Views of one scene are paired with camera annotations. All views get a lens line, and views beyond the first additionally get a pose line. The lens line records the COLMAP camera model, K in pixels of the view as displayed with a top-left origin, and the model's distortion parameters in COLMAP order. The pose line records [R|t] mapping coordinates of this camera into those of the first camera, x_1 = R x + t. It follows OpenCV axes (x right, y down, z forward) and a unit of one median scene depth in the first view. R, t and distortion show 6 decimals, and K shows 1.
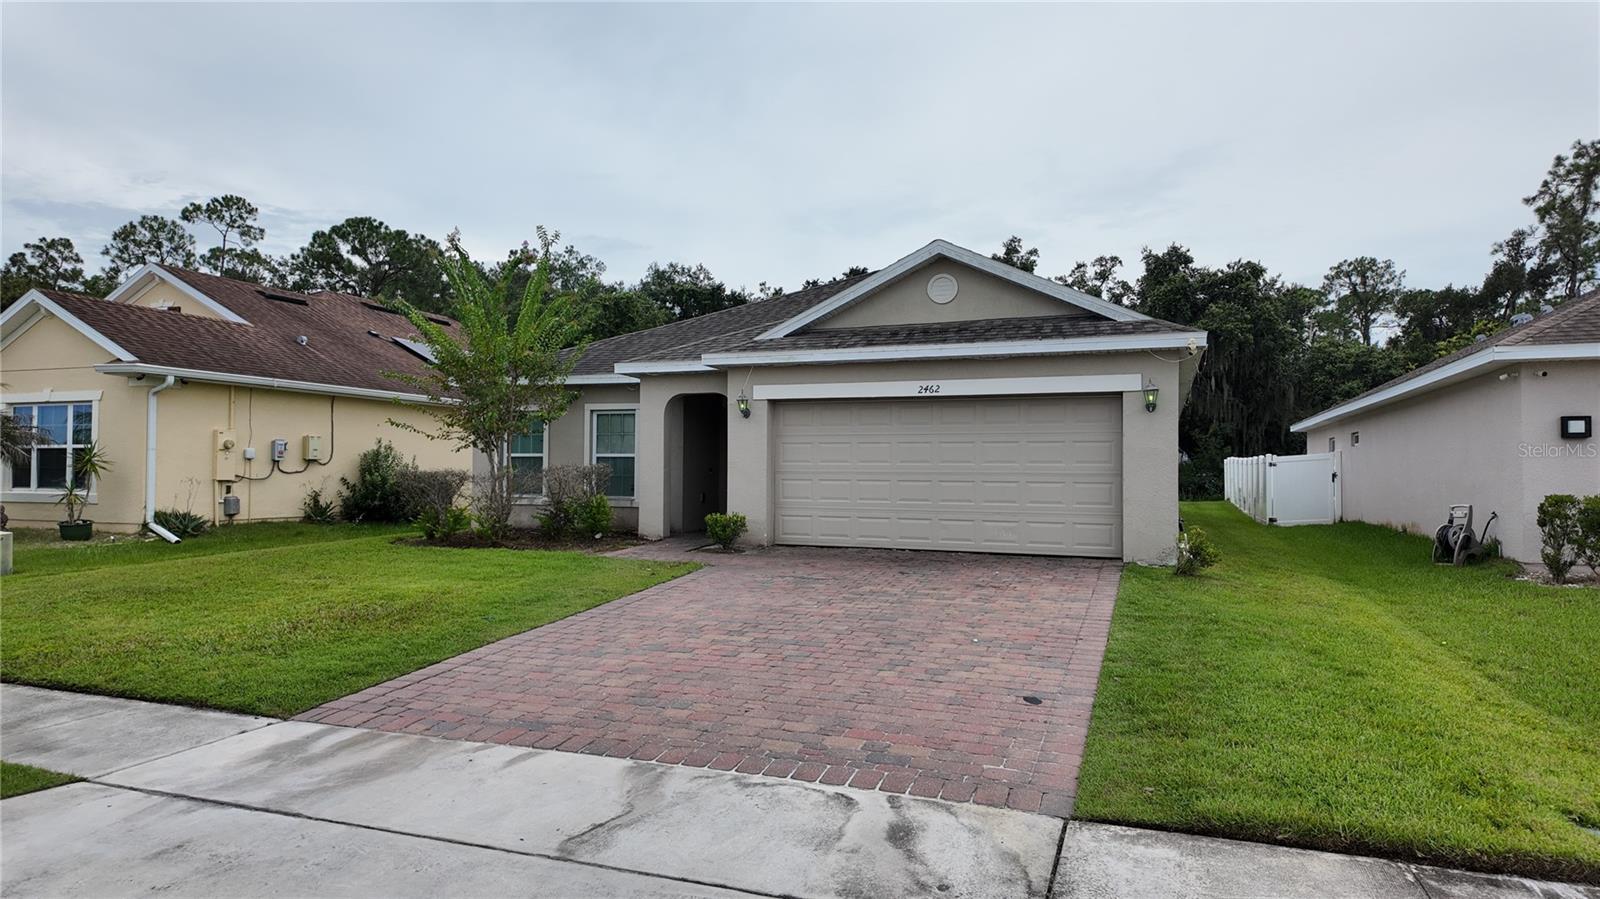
lens RADIAL K [[926.3, 0, 800.0], [0, 926.3, 449.5], [0, 0, 1]] dist [-0.001387, -0.000508]
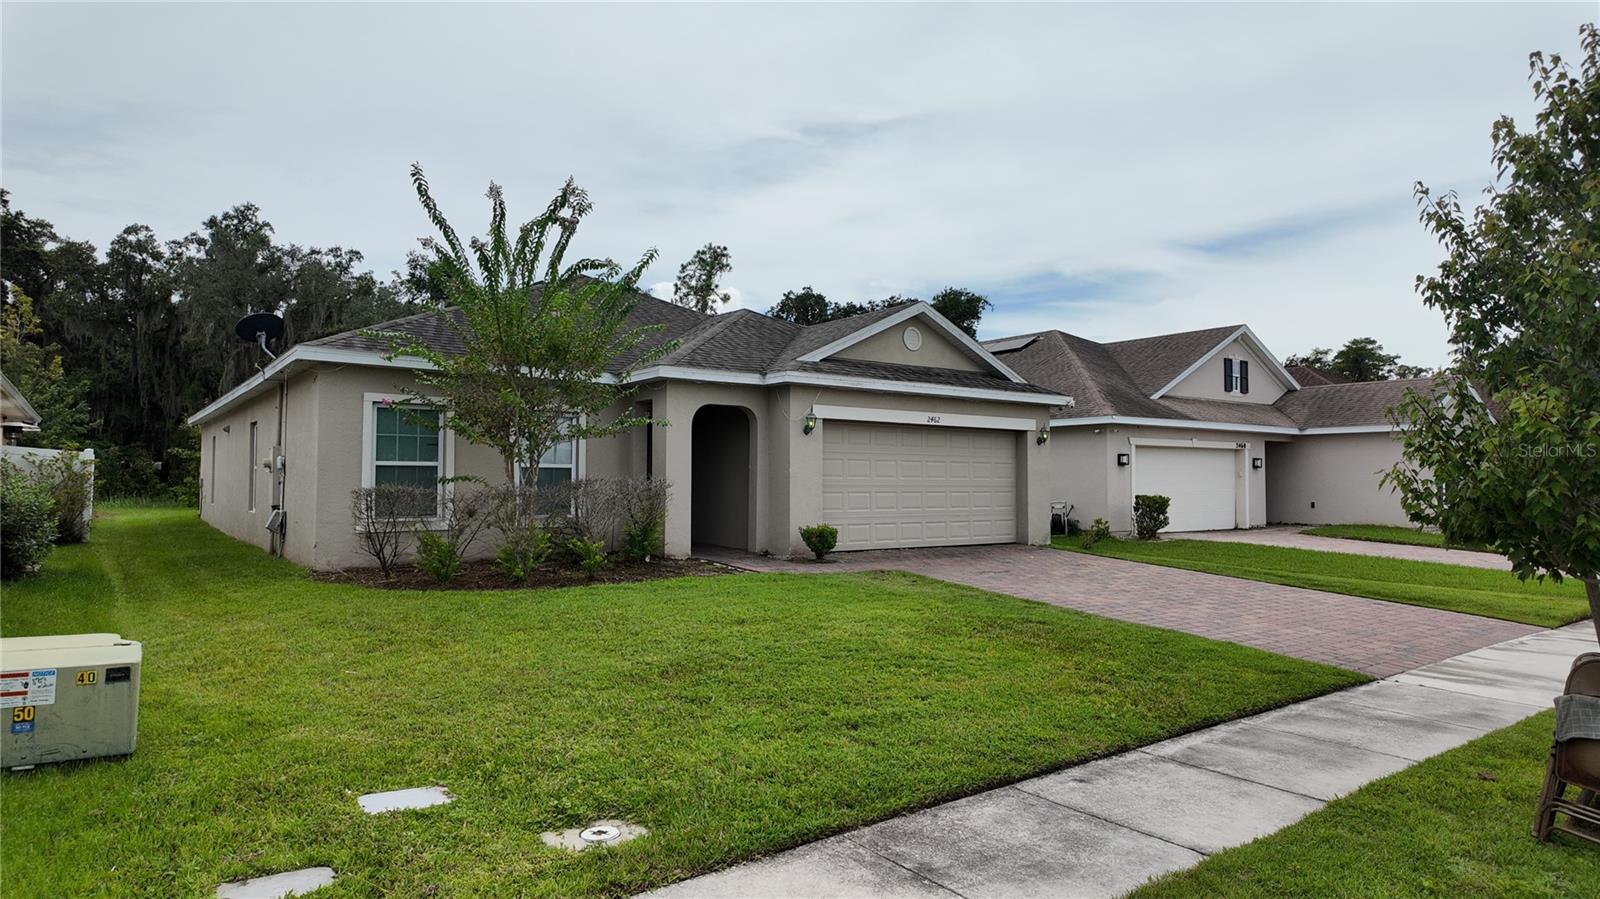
lens RADIAL K [[926.3, 0, 800.0], [0, 926.3, 449.5], [0, 0, 1]] dist [-0.001387, -0.000508]
pose [[0.528349, 0.024291, 0.848680, -0.965195], [-0.022690, 0.999638, -0.014486, -0.001366], [-0.848724, -0.011603, 0.528708, 0.451861]]
